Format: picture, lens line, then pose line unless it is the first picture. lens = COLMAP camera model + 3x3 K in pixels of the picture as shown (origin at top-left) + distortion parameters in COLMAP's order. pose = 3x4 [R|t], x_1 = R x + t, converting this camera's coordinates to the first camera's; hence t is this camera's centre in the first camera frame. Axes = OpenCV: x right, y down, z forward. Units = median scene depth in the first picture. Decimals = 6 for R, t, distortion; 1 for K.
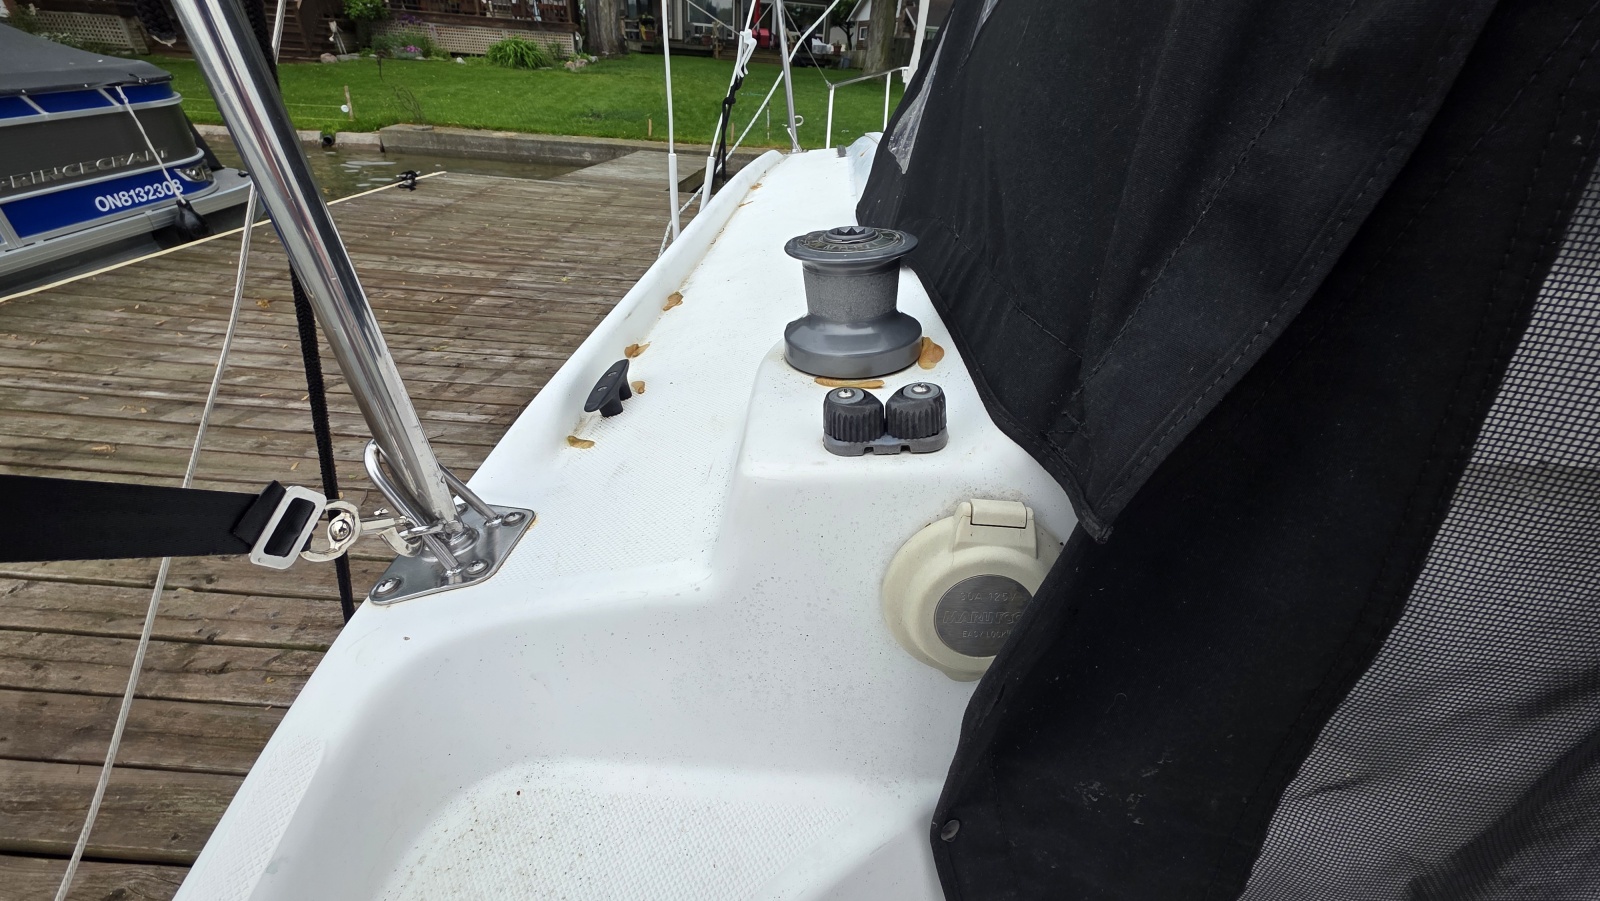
lens RADIAL K [[640.3, 0, 805.9], [0, 640.3, 441.3], [0, 0, 1]] dist [-0.003038, 0.001703]
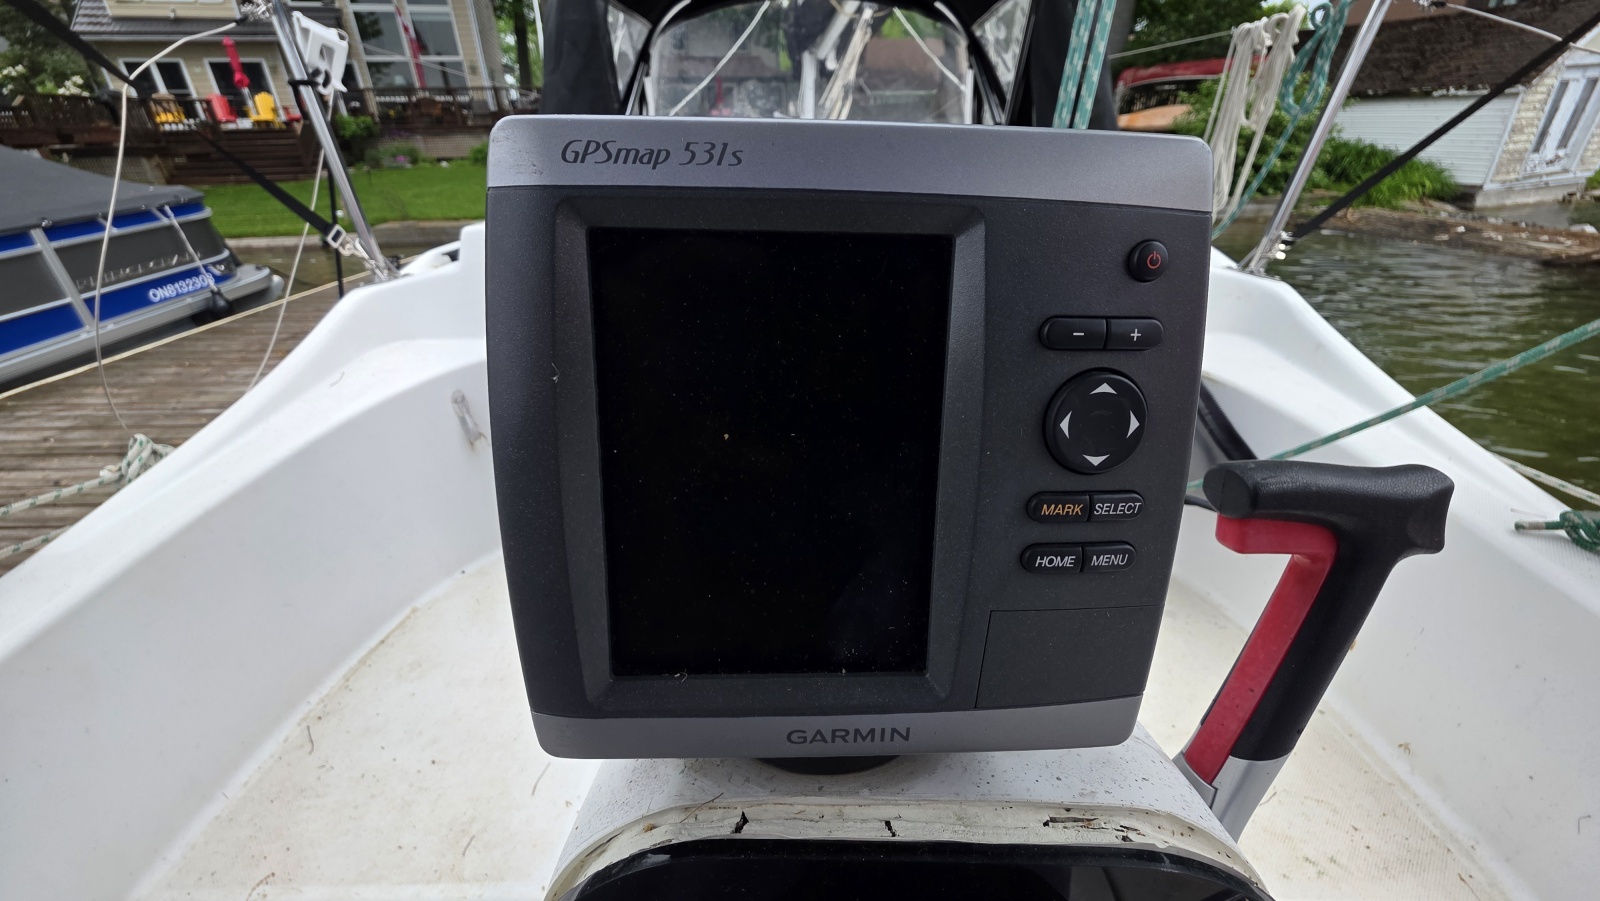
lens RADIAL K [[640.3, 0, 795.7], [0, 640.3, 443.1], [0, 0, 1]] dist [-0.003038, 0.001703]
pose [[0.995864, -0.089943, -0.012854, 0.151192], [0.088504, 0.992307, -0.086568, 0.134747], [0.020542, 0.085072, 0.996163, -0.203281]]
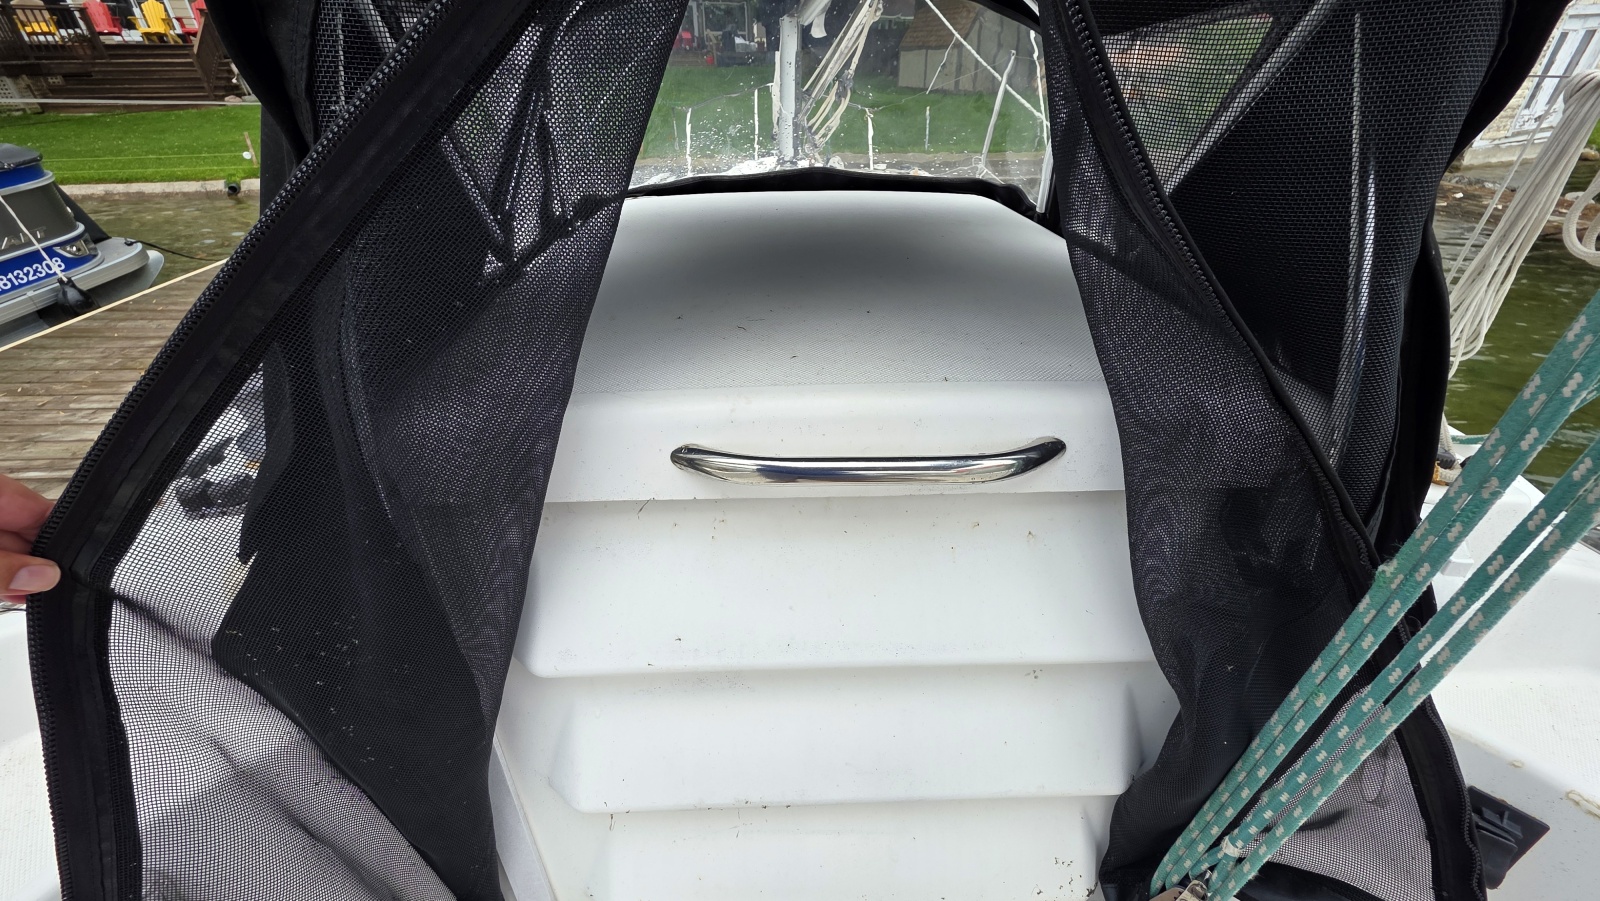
lens RADIAL K [[640.3, 0, 802.7], [0, 640.3, 440.9], [0, 0, 1]] dist [-0.003038, 0.001703]
pose [[0.994540, -0.098382, 0.034811, 0.150711], [0.098031, 0.995115, 0.011669, -0.010198], [-0.035789, -0.008193, 0.999326, -0.077436]]
